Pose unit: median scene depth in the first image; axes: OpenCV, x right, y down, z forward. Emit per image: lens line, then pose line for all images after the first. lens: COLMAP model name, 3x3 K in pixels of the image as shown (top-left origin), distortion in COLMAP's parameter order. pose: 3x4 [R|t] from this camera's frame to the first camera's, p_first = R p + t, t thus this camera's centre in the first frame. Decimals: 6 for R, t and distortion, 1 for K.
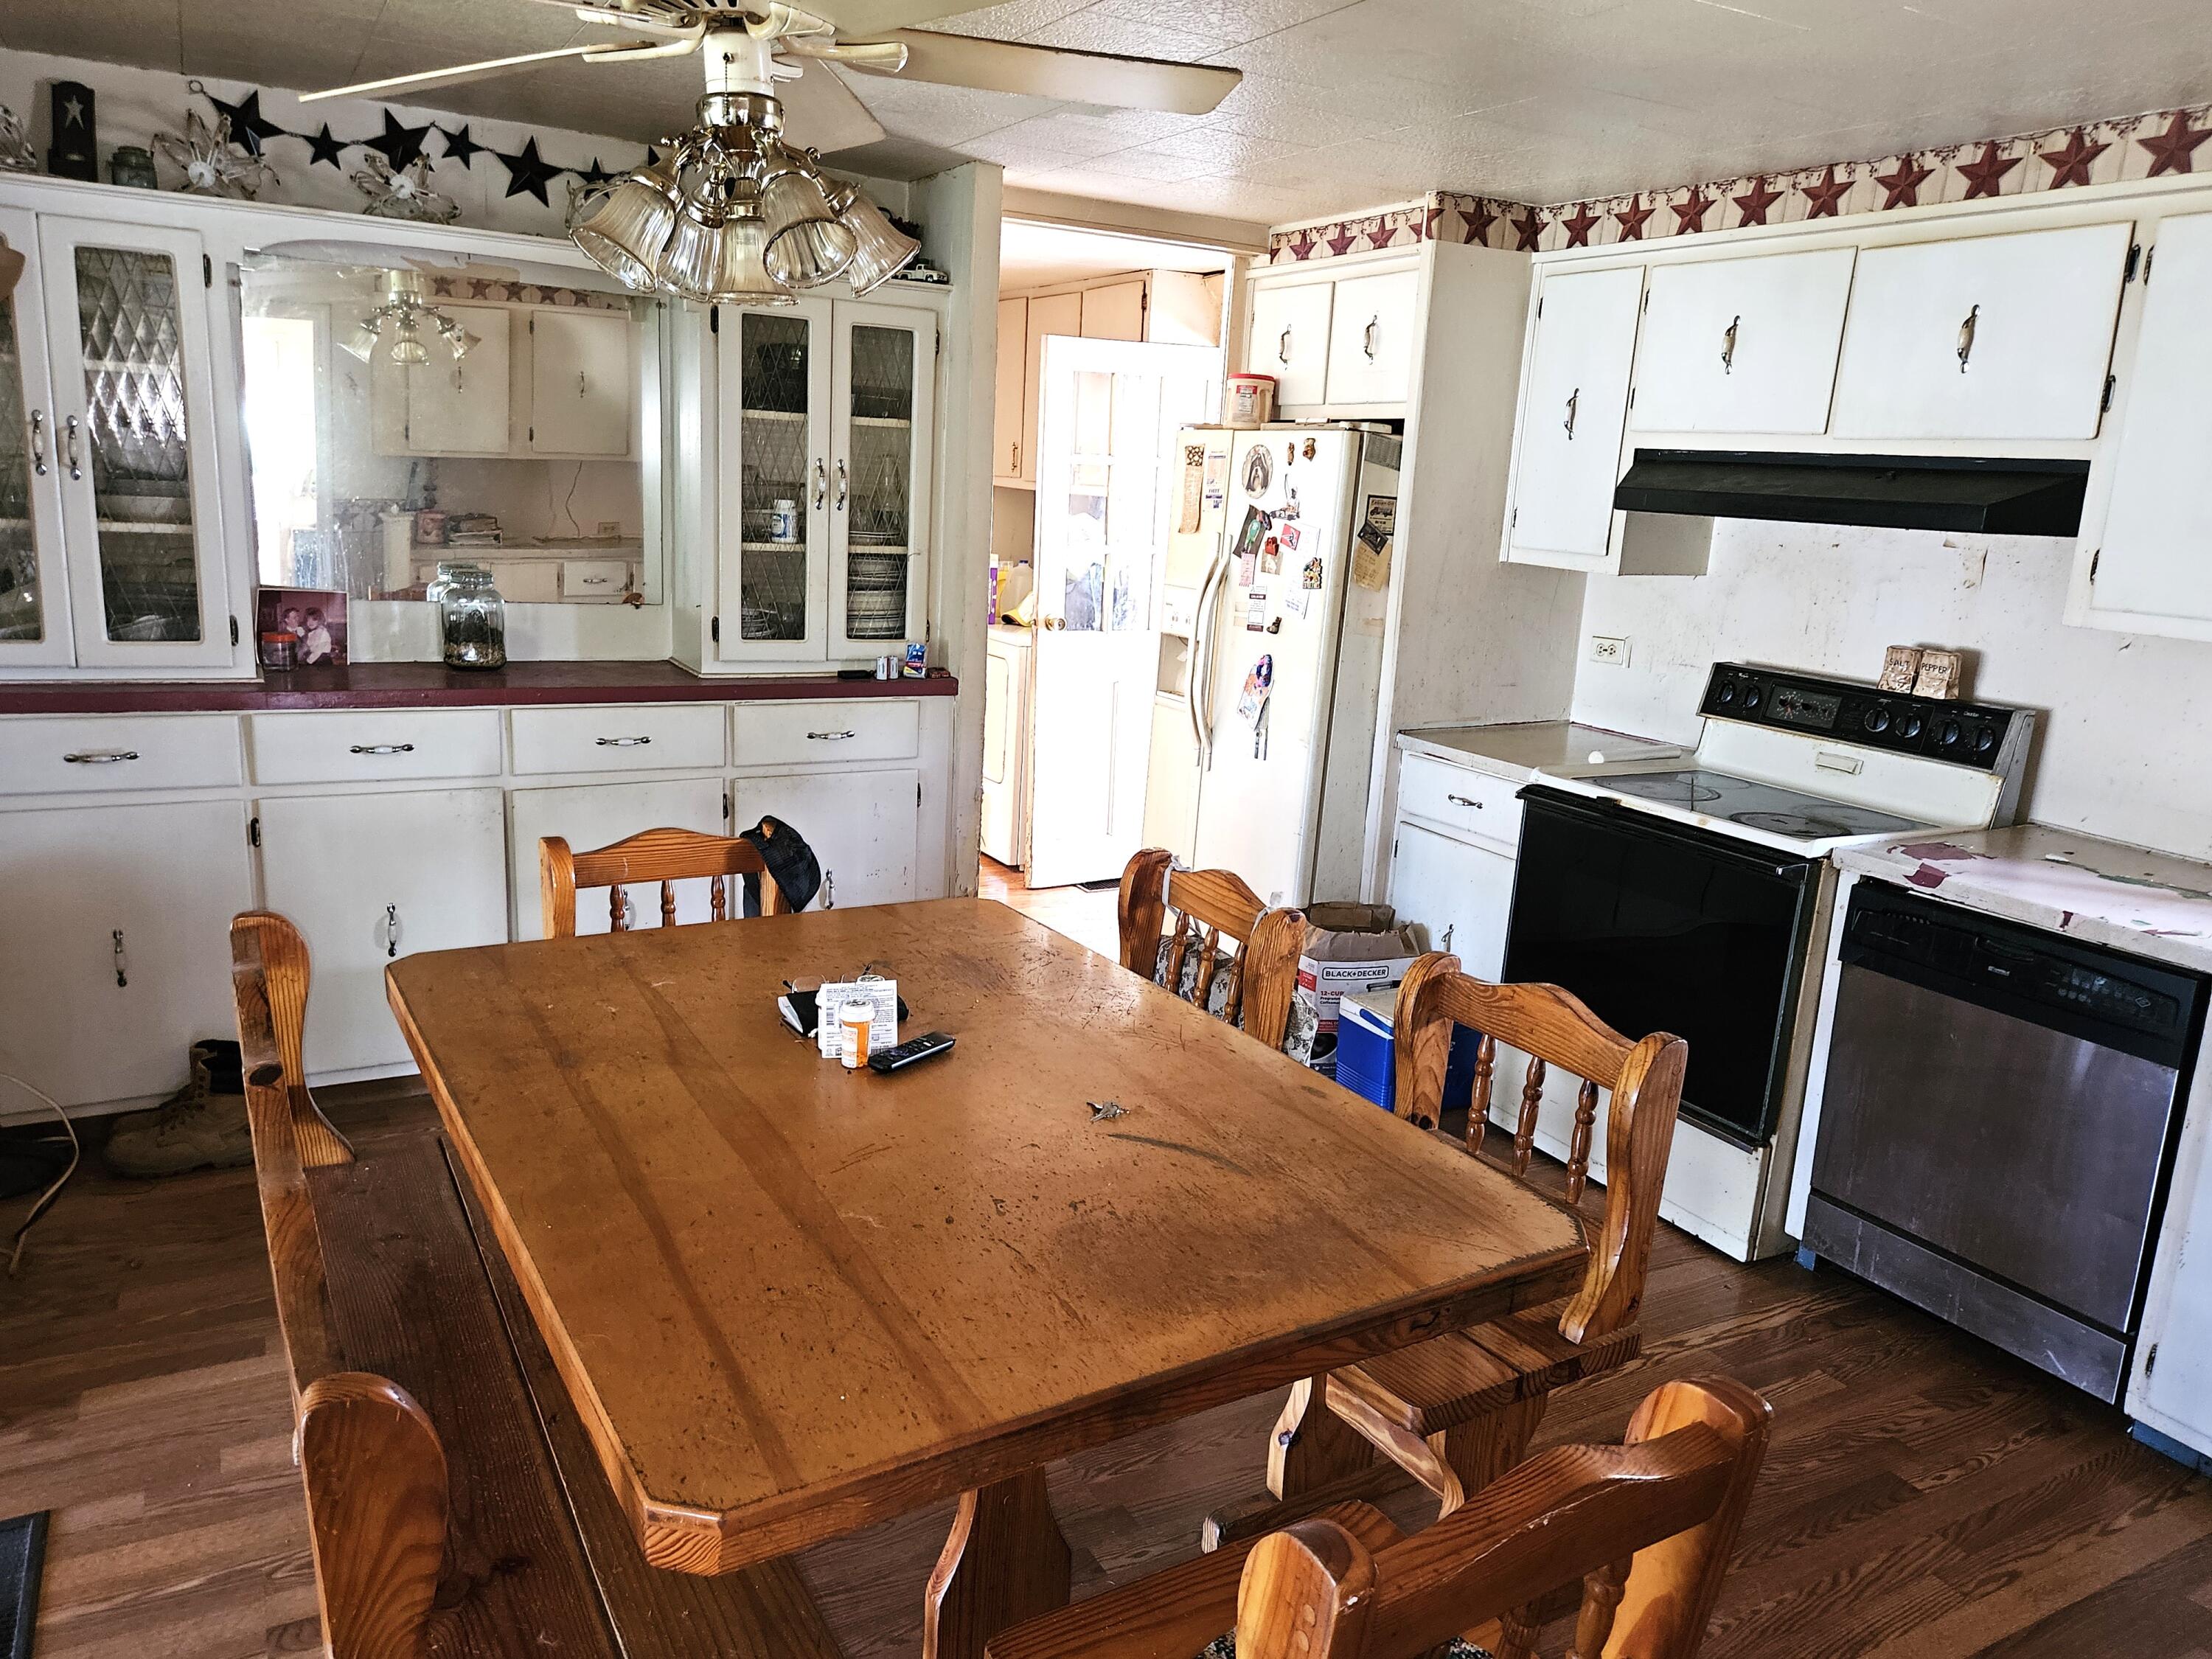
lens RADIAL K [[1500.7, 0, 1106.0], [0, 1500.7, 829.5], [0, 0, 1]] dist [0.064907, -0.051763]
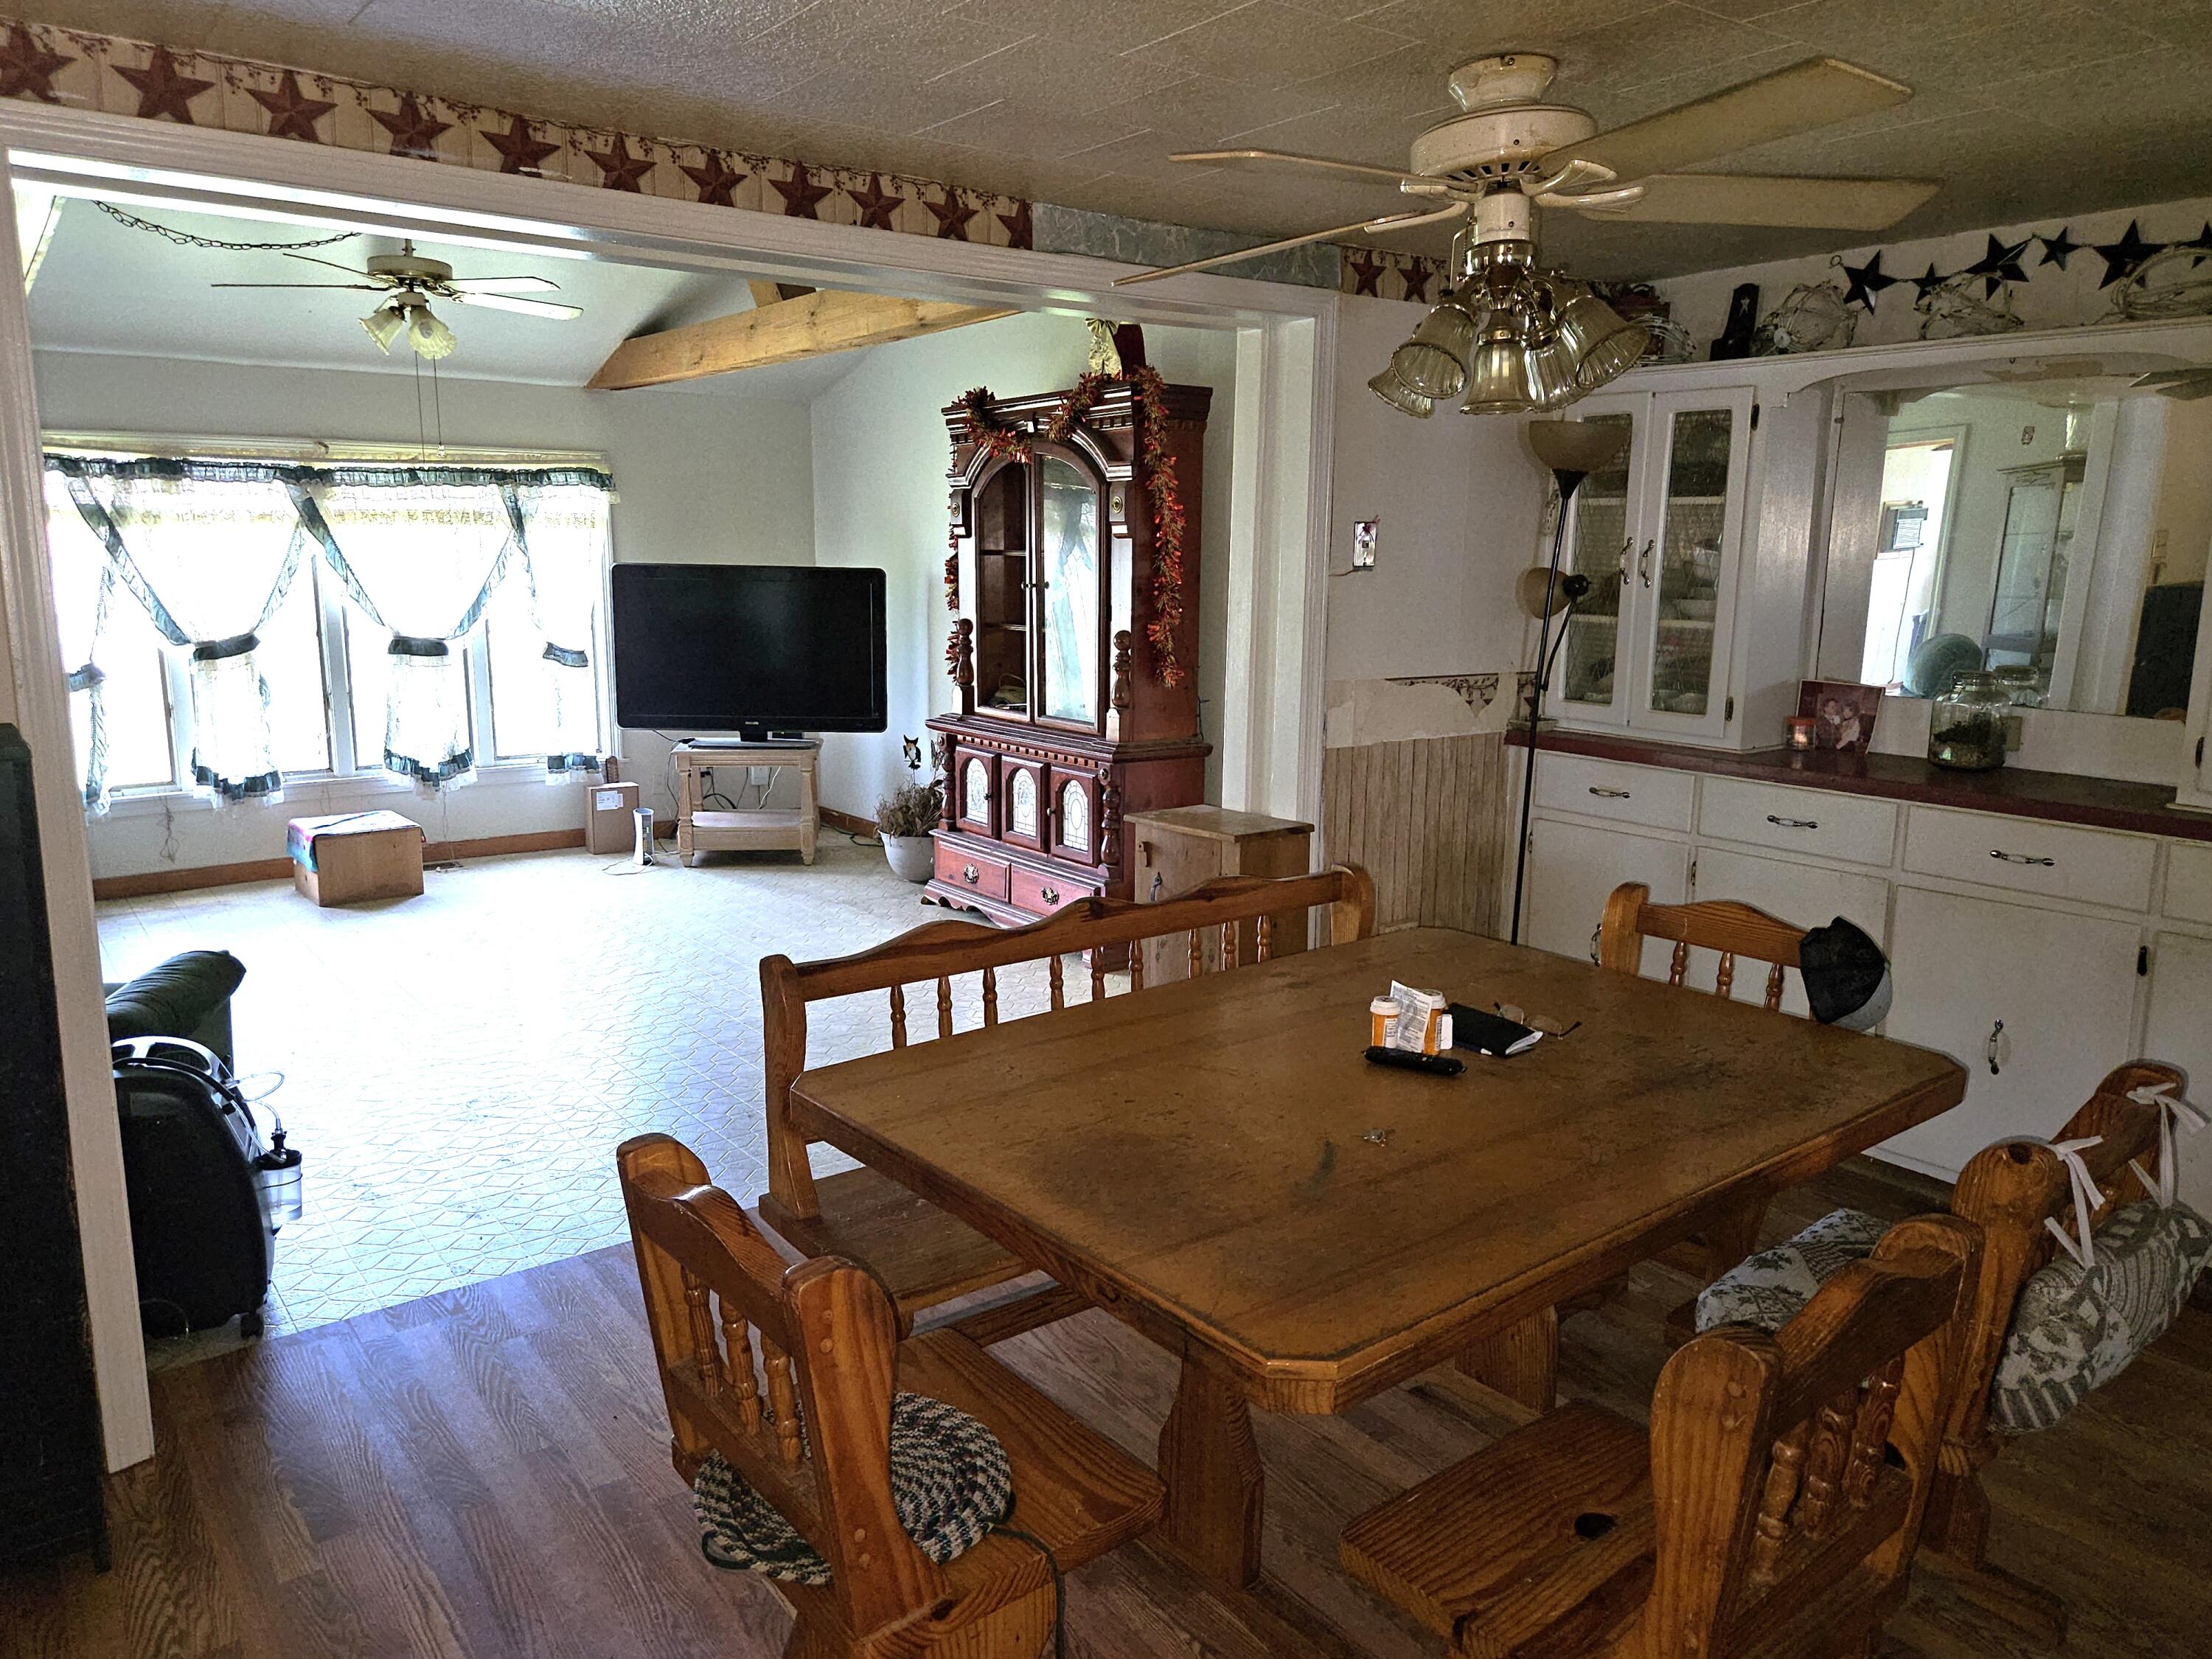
lens RADIAL K [[1500.7, 0, 1106.0], [0, 1500.7, 829.5], [0, 0, 1]] dist [0.064907, -0.051763]
pose [[0.168823, 0.140848, -0.975531, 0.537356], [-0.227665, 0.968546, 0.100441, -0.046575], [0.958993, 0.205137, 0.195579, 0.316515]]
